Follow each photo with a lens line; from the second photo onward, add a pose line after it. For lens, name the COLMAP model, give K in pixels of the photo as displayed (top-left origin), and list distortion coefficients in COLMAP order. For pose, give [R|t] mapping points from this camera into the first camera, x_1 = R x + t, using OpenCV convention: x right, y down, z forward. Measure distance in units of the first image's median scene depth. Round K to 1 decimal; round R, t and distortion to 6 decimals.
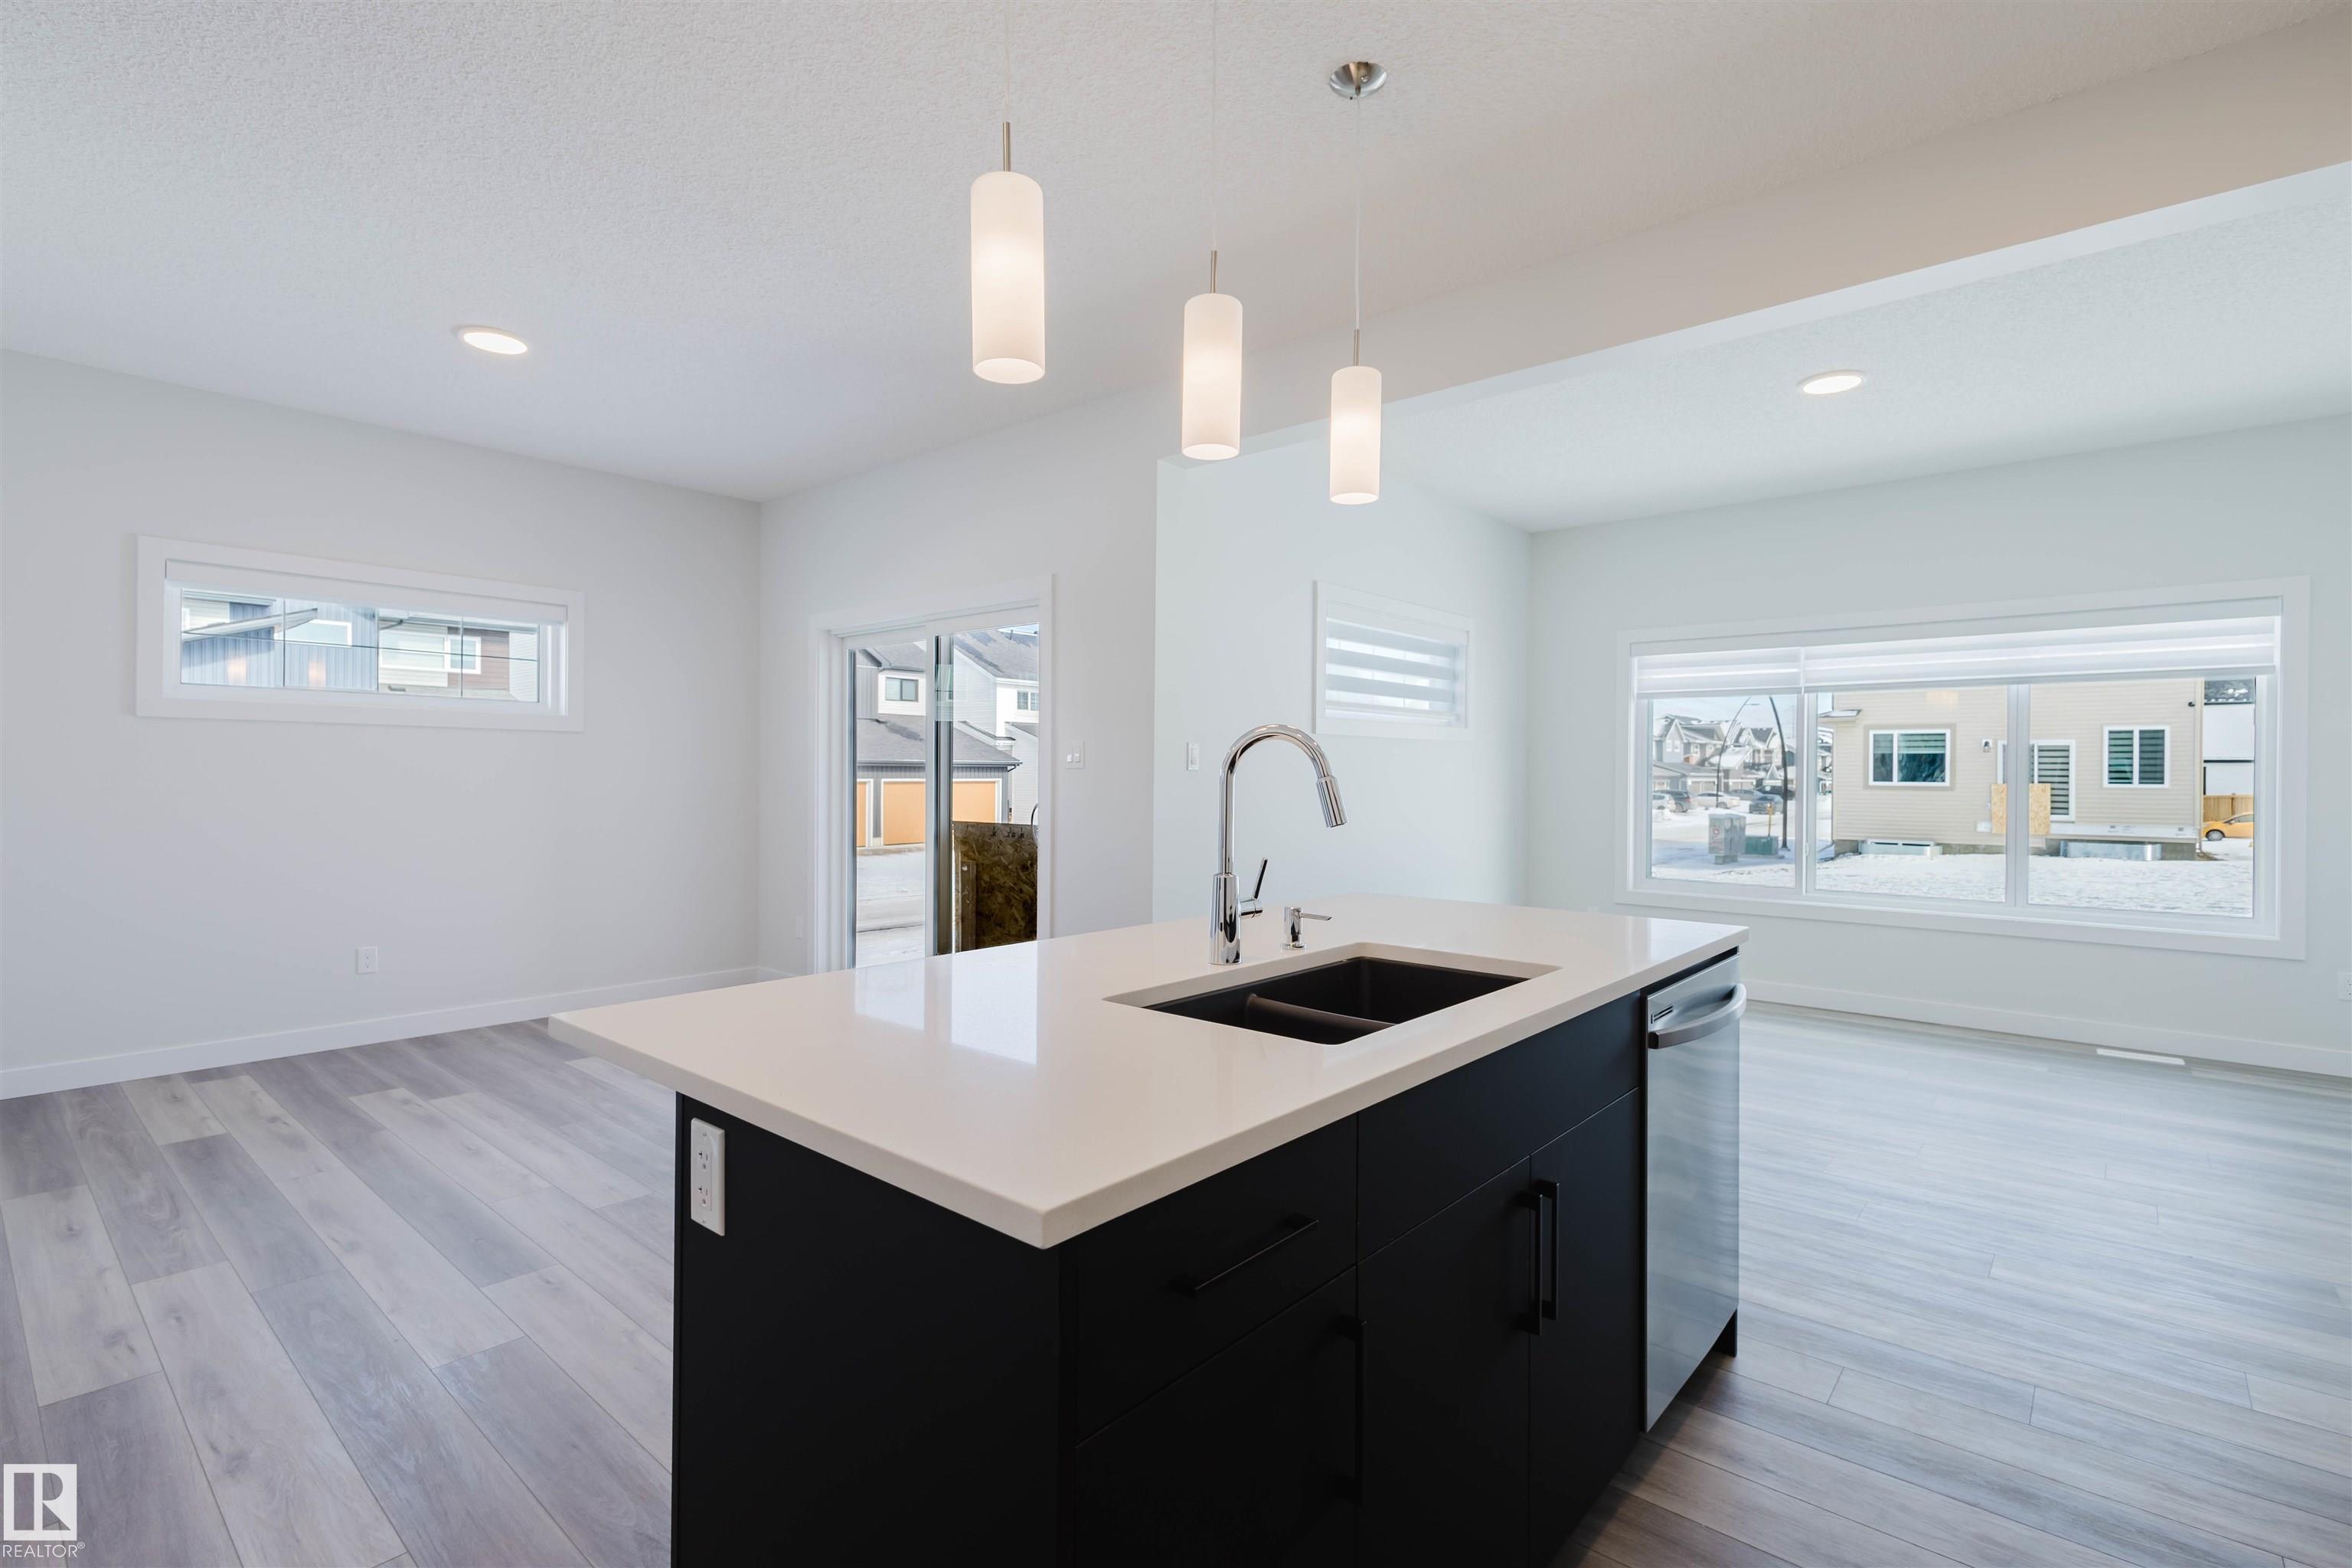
lens RADIAL K [[1088.1, 0, 1176.5], [0, 1088.1, 778.3], [0, 0, 1]] dist [0.003849, 0.000037]
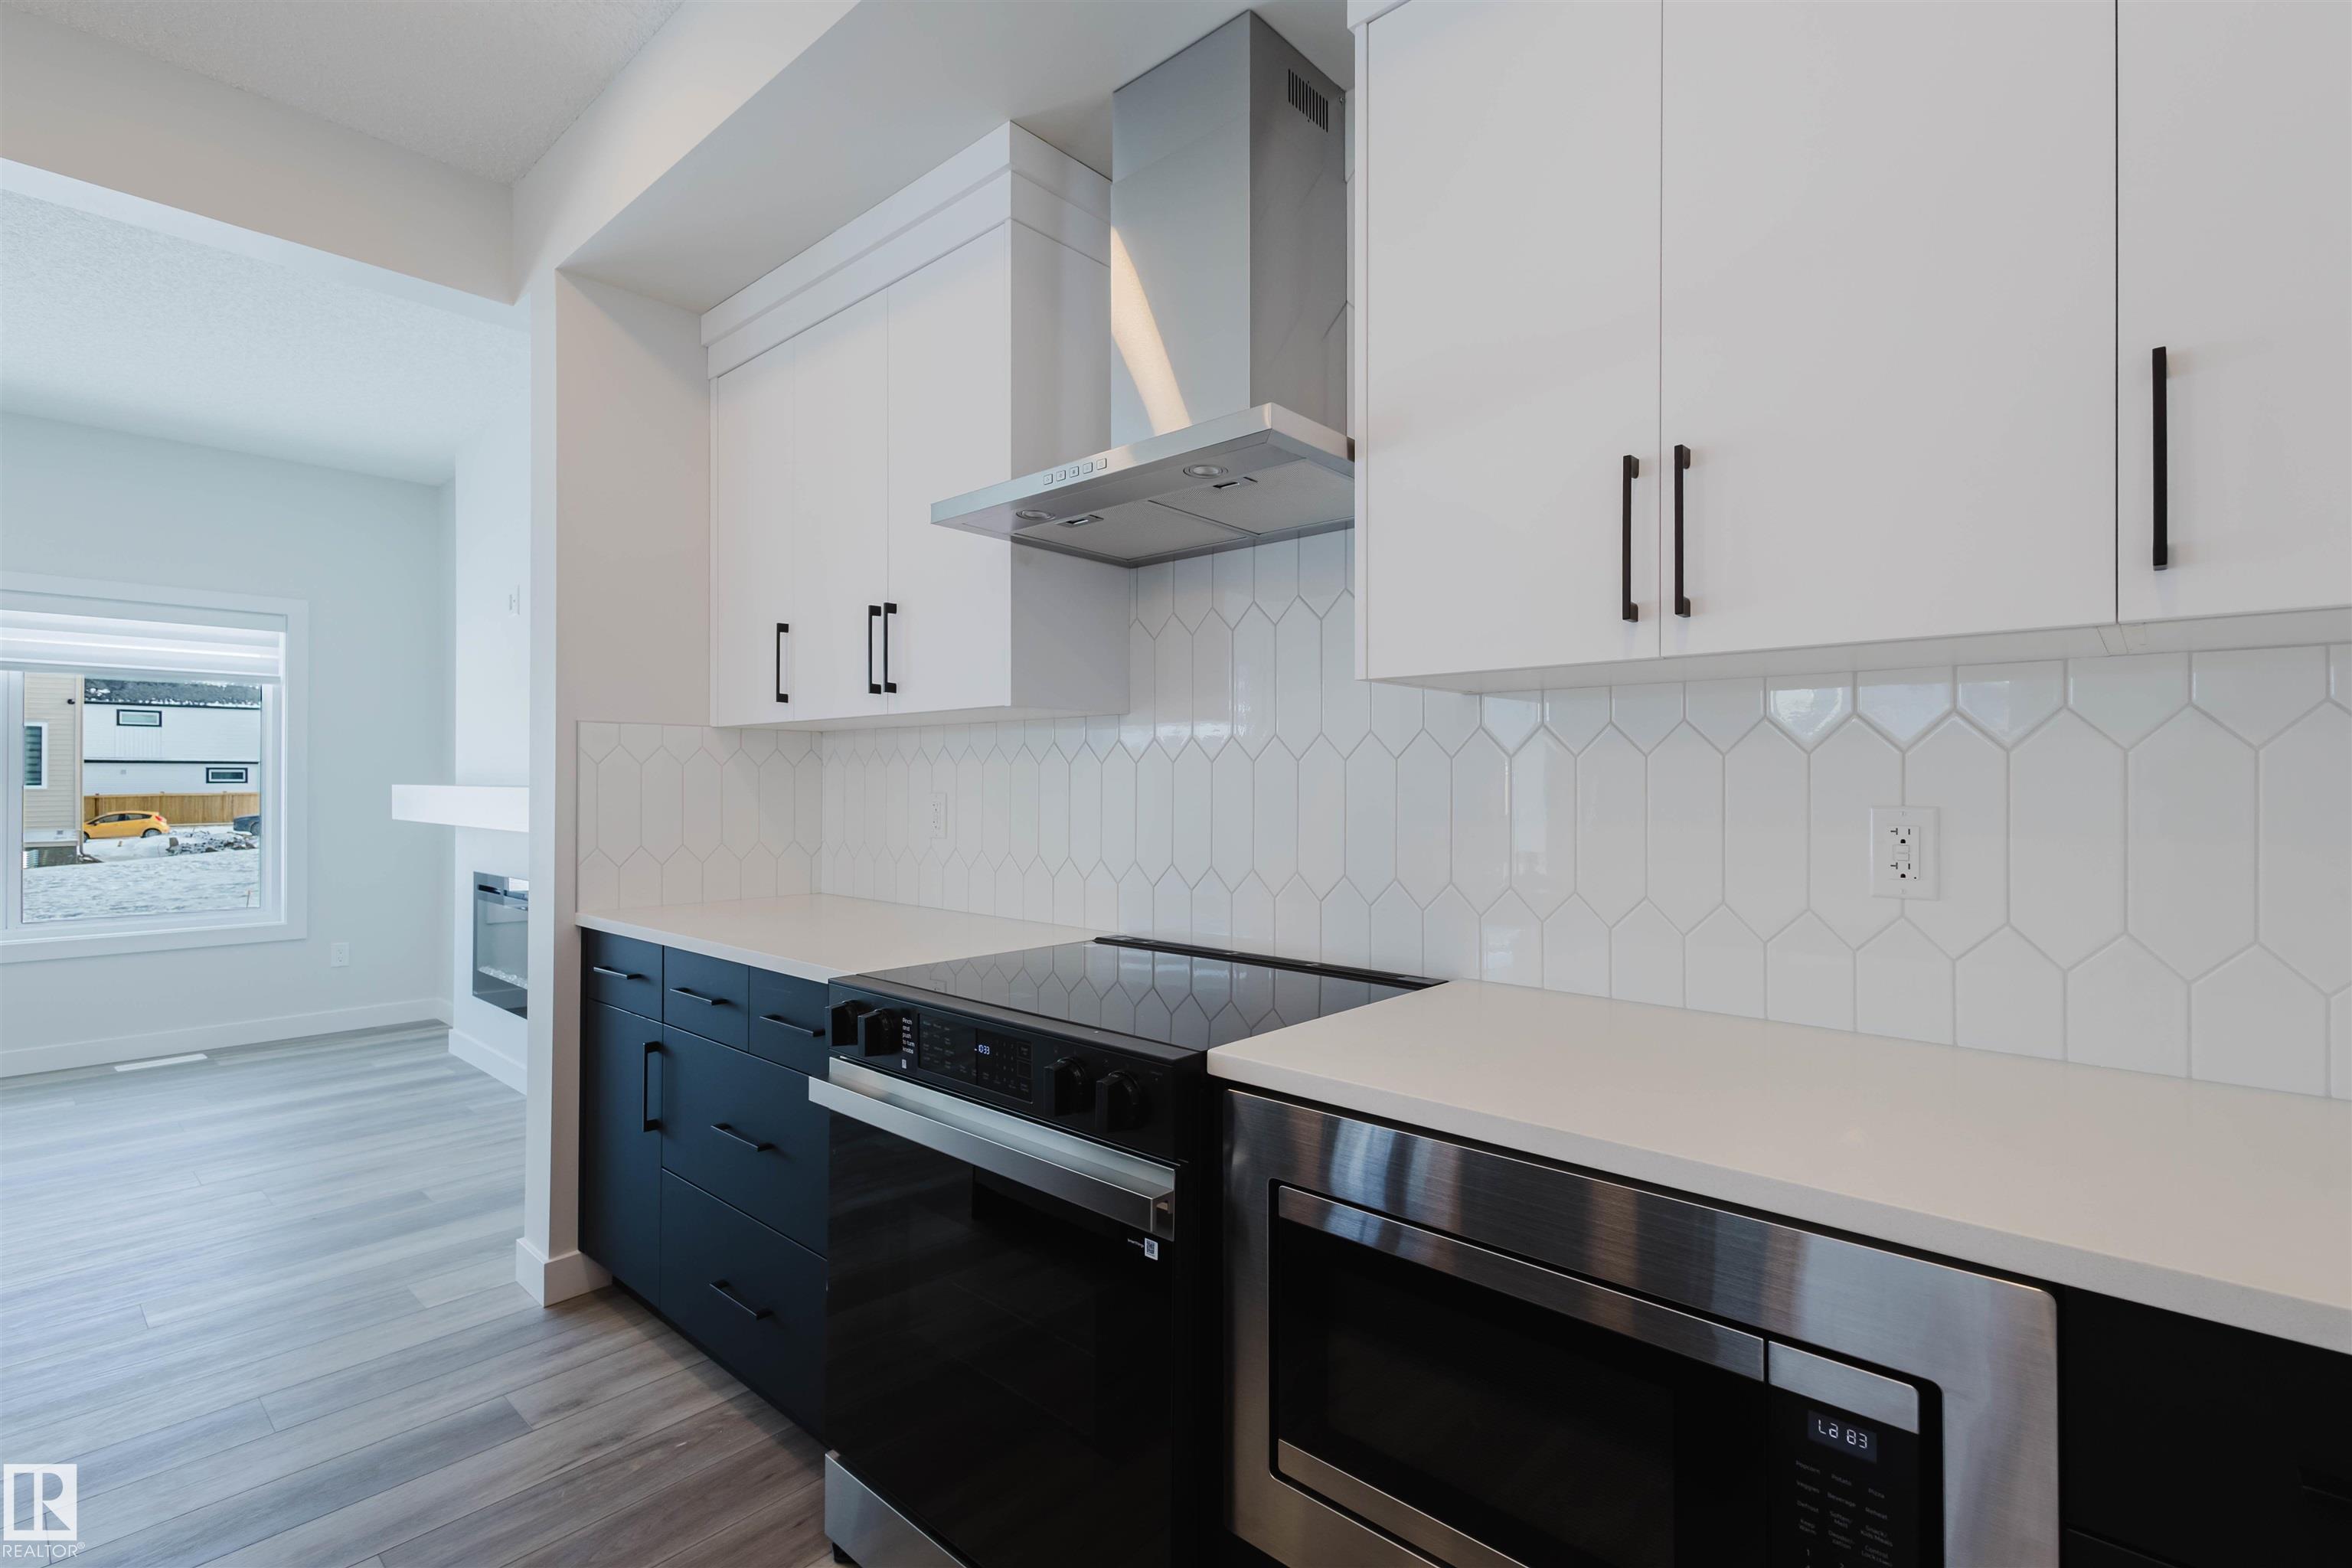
lens RADIAL K [[1088.1, 0, 1176.5], [0, 1088.1, 778.3], [0, 0, 1]] dist [0.003849, 0.000037]
pose [[0.014878, -0.002498, 0.999886, -0.123638], [0.002682, 0.999993, 0.002458, -0.000835], [-0.999886, 0.002645, 0.014884, 0.105612]]
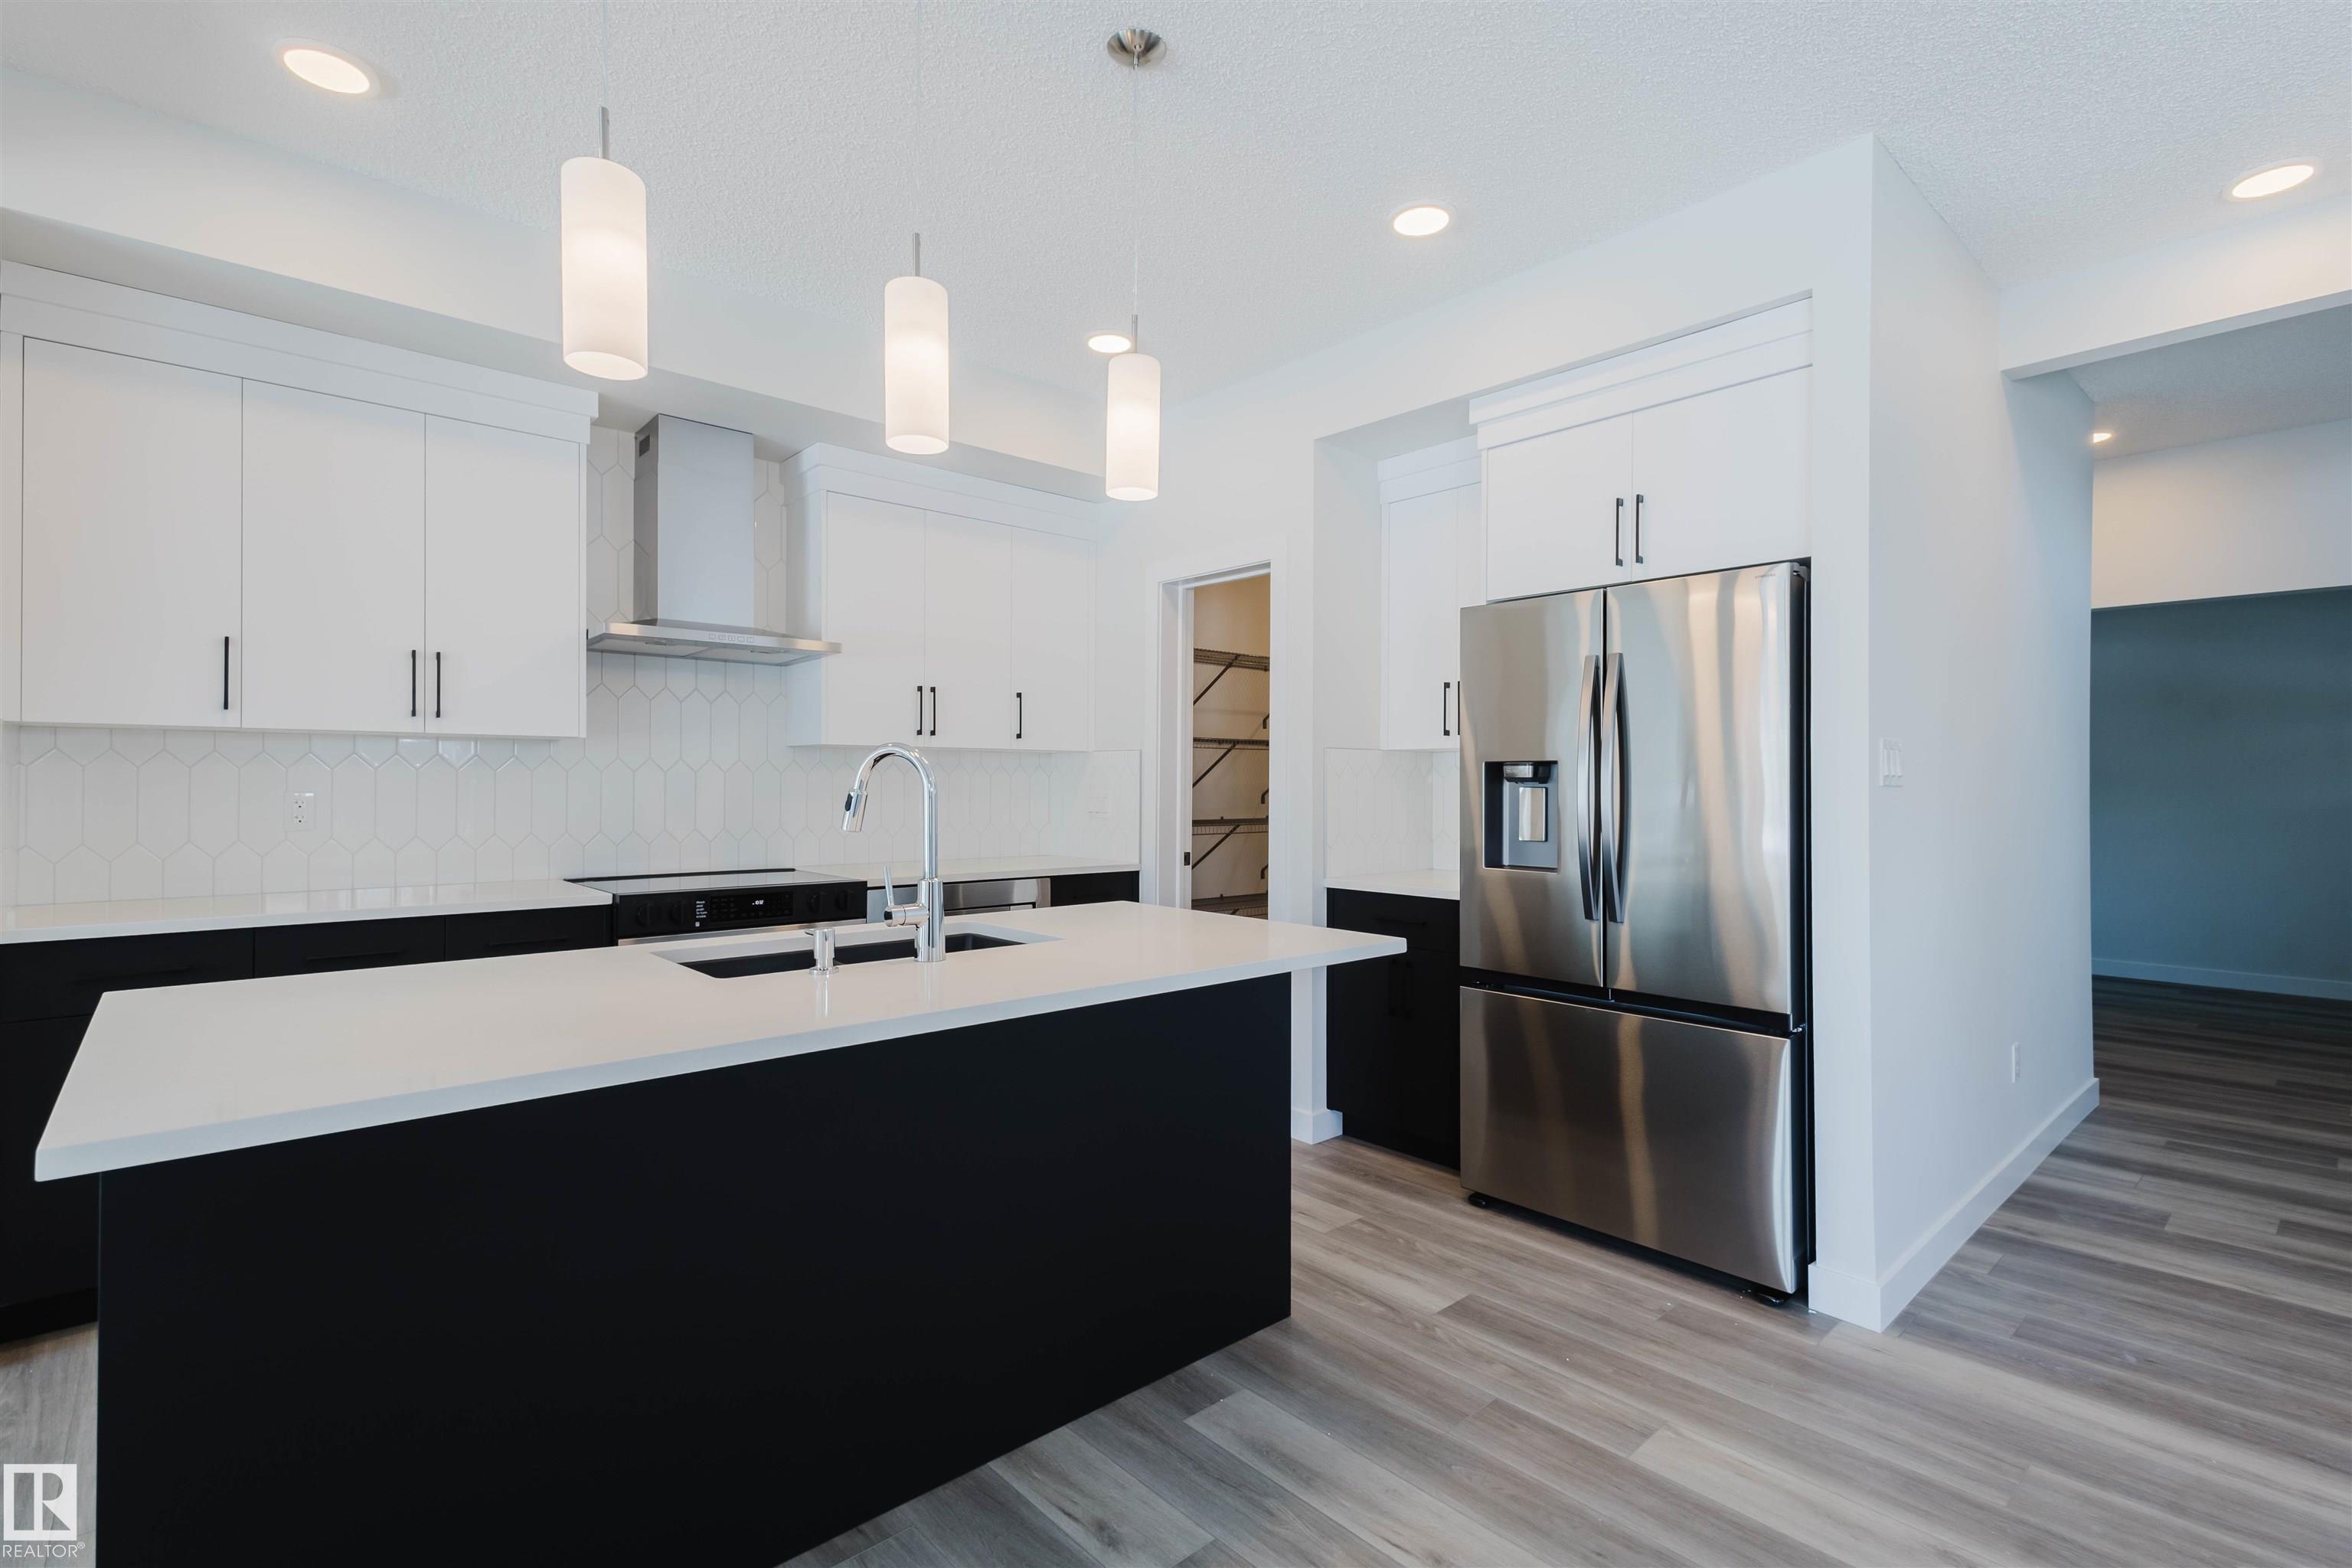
lens RADIAL K [[1075.1, 0, 1190.7], [0, 1075.1, 777.0], [0, 0, 1]] dist [0.004142, 0.000467]
pose [[-0.994079, -0.008877, 0.108300, -0.184834], [-0.009241, 0.999953, -0.002861, -0.006088], [-0.108270, -0.003845, -0.994114, 1.150408]]
